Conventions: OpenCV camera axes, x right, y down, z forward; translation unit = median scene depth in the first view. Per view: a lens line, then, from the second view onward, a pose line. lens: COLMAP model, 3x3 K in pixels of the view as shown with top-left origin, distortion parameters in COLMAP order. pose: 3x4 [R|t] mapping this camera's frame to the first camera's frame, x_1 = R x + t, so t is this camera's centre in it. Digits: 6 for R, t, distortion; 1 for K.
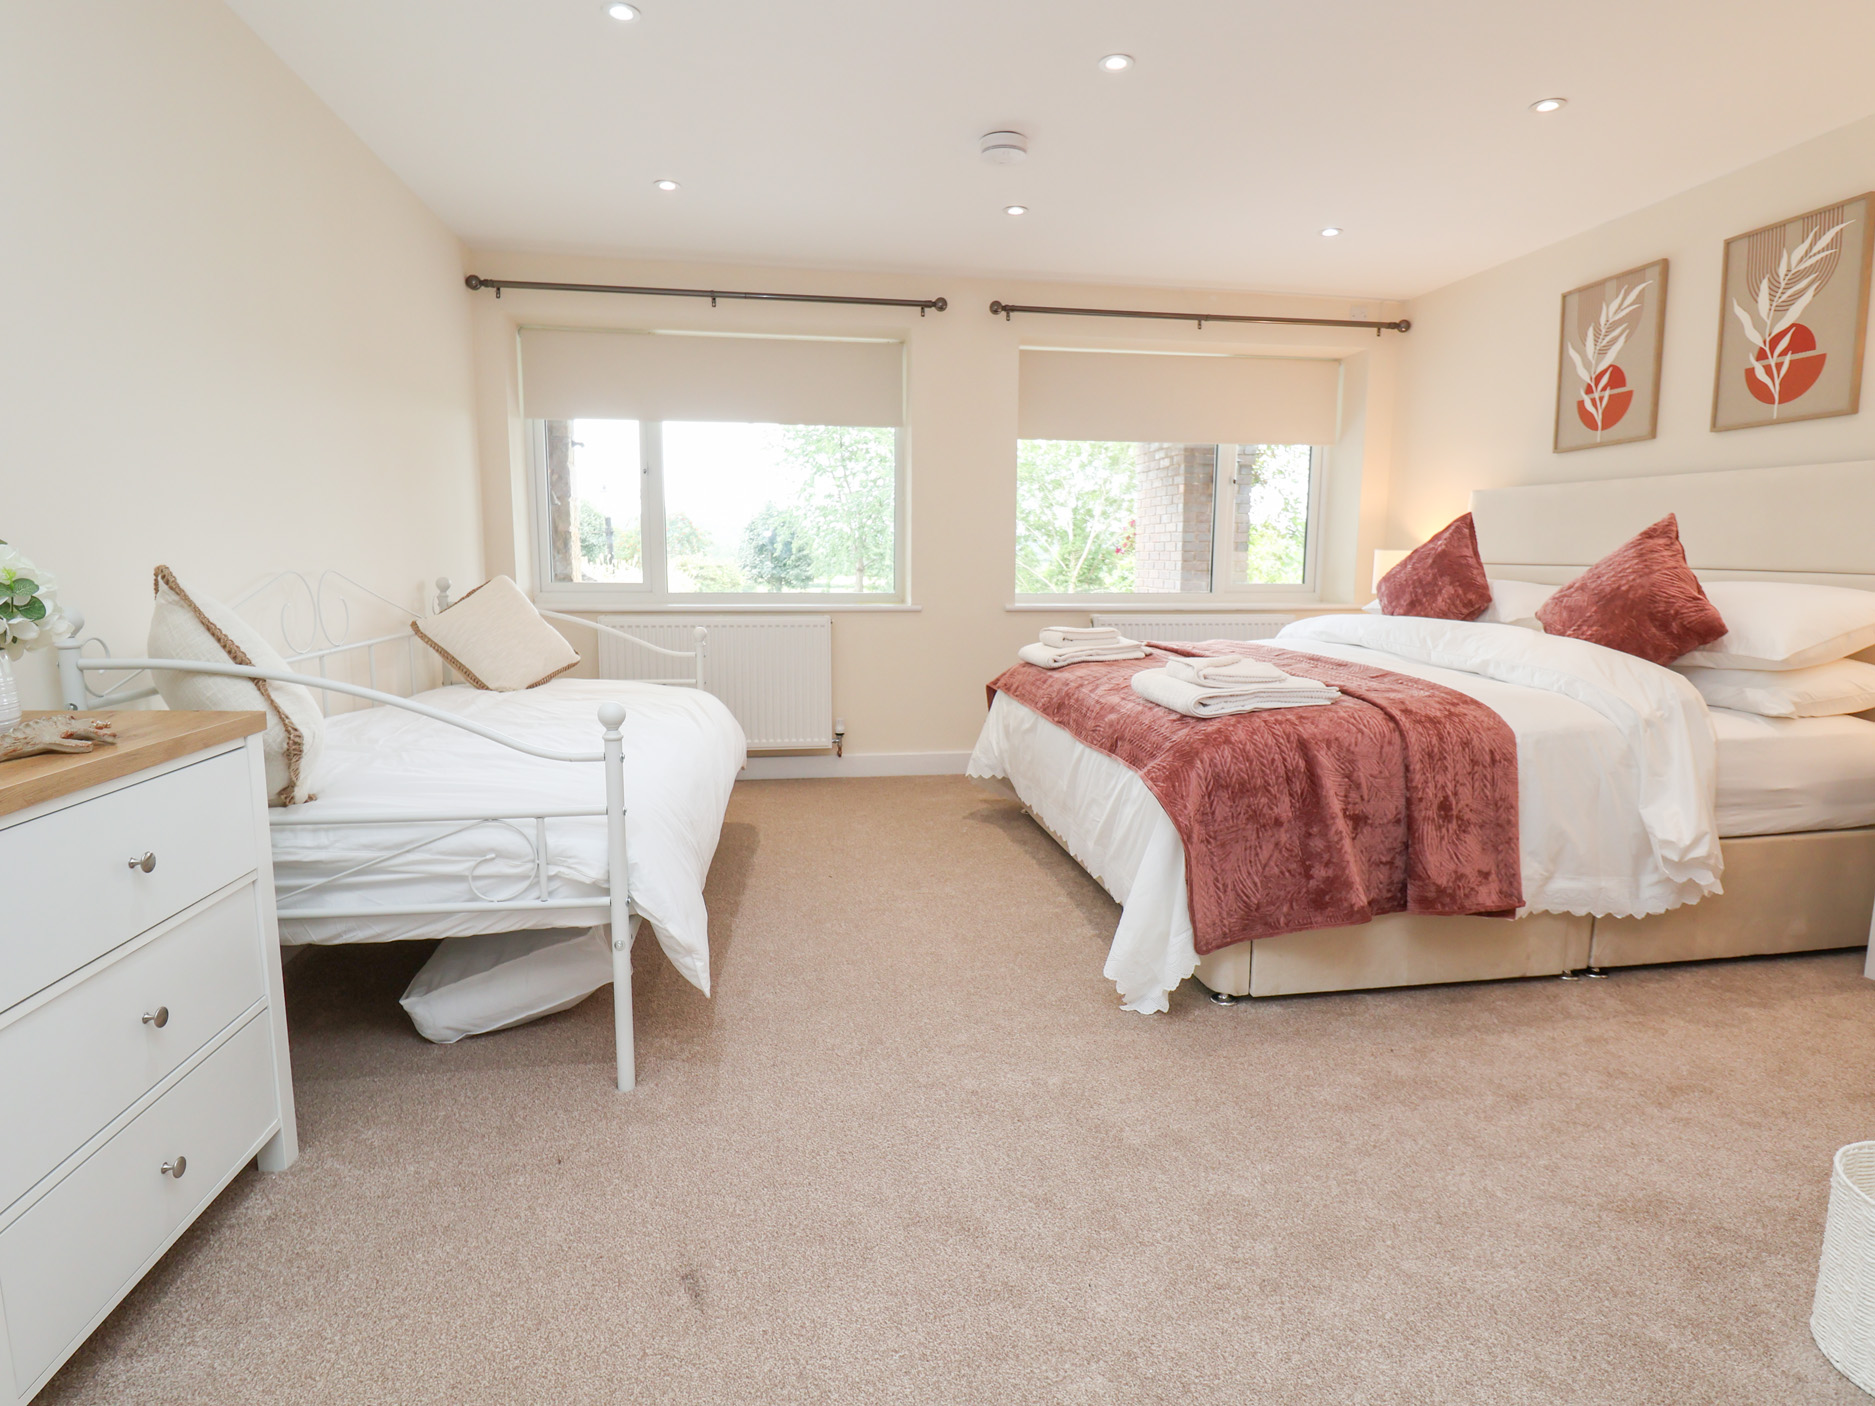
lens RADIAL K [[999.1, 0, 933.0], [0, 999.1, 710.2], [0, 0, 1]] dist [-0.003504, -0.009281]
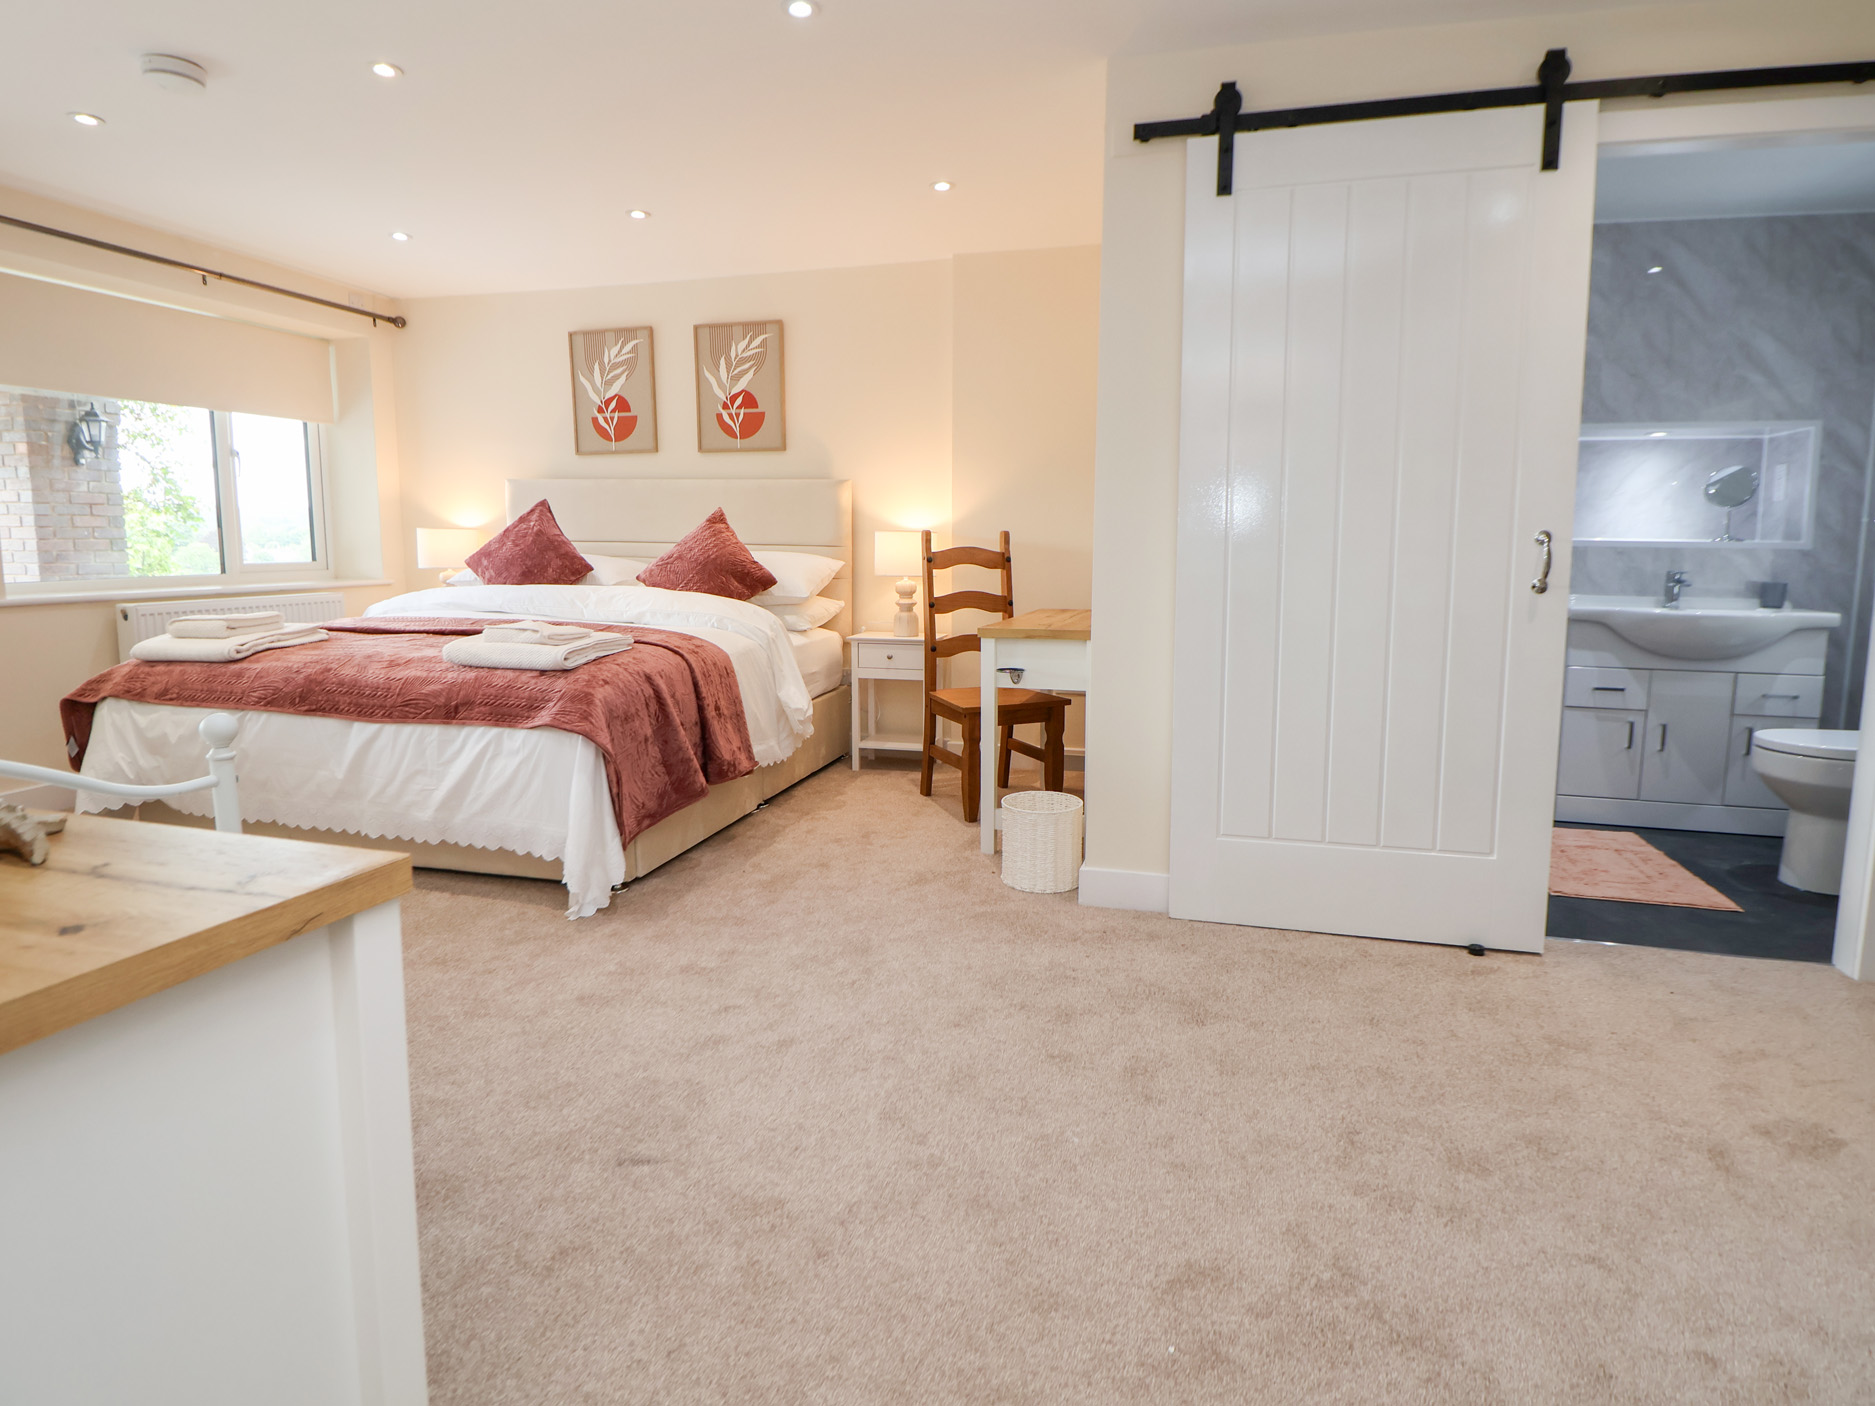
lens RADIAL K [[999.1, 0, 941.4], [0, 999.1, 692.0], [0, 0, 1]] dist [-0.003504, -0.009281]
pose [[0.410960, -0.140385, 0.900779, -0.641585], [0.134215, 0.986623, 0.092531, -0.017007], [-0.901719, 0.082871, 0.424305, 0.077383]]
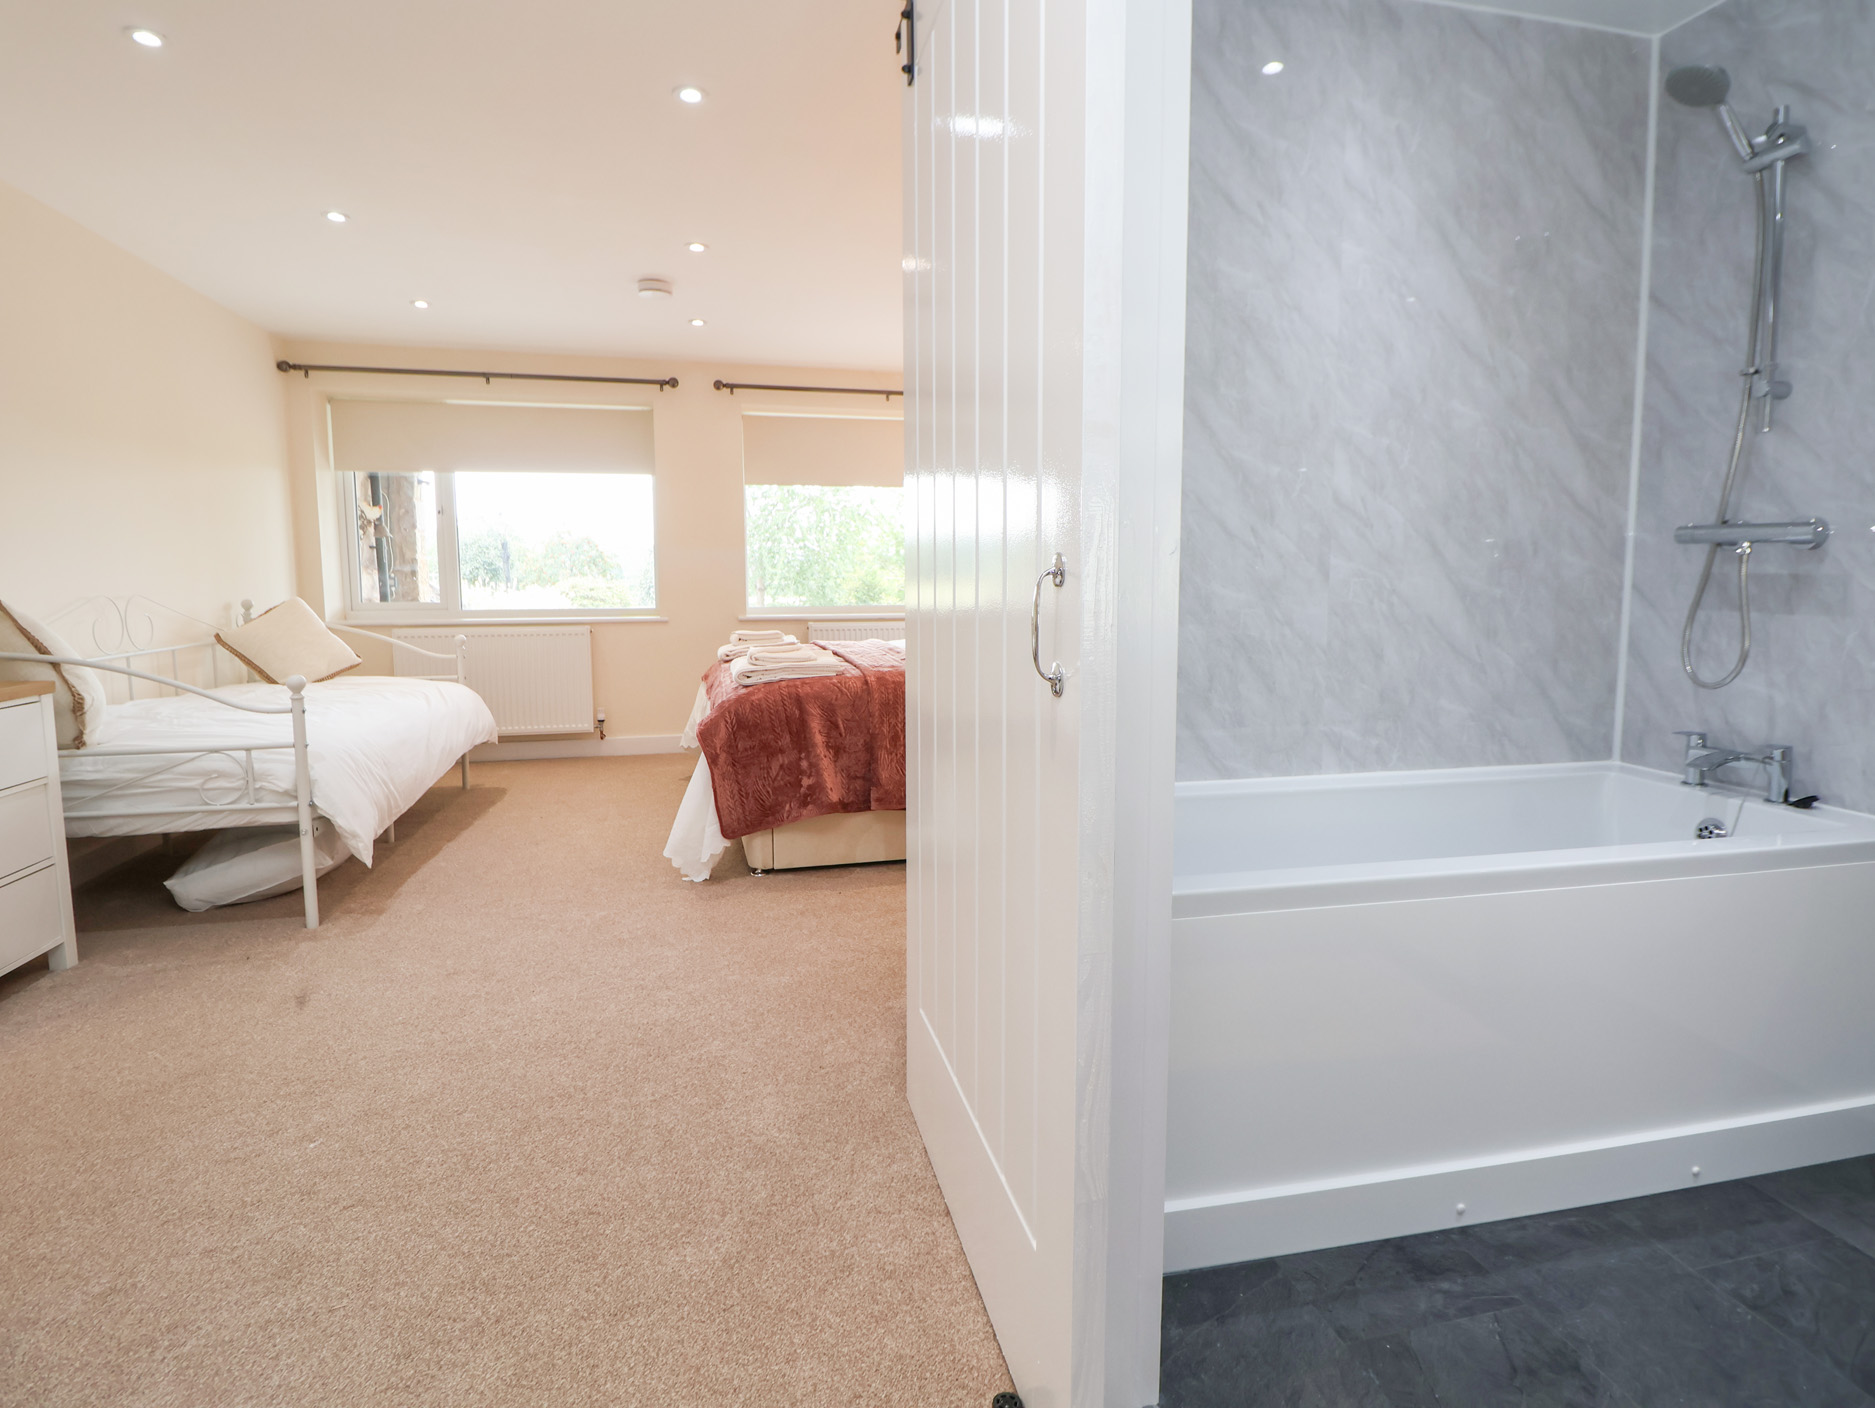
lens RADIAL K [[999.1, 0, 969.3], [0, 999.1, 684.2], [0, 0, 1]] dist [-0.003504, -0.009281]
pose [[0.995920, -0.020224, 0.087947, 0.471745], [0.023962, 0.998845, -0.041657, 0.076230], [-0.087002, 0.043595, 0.995254, -0.517682]]
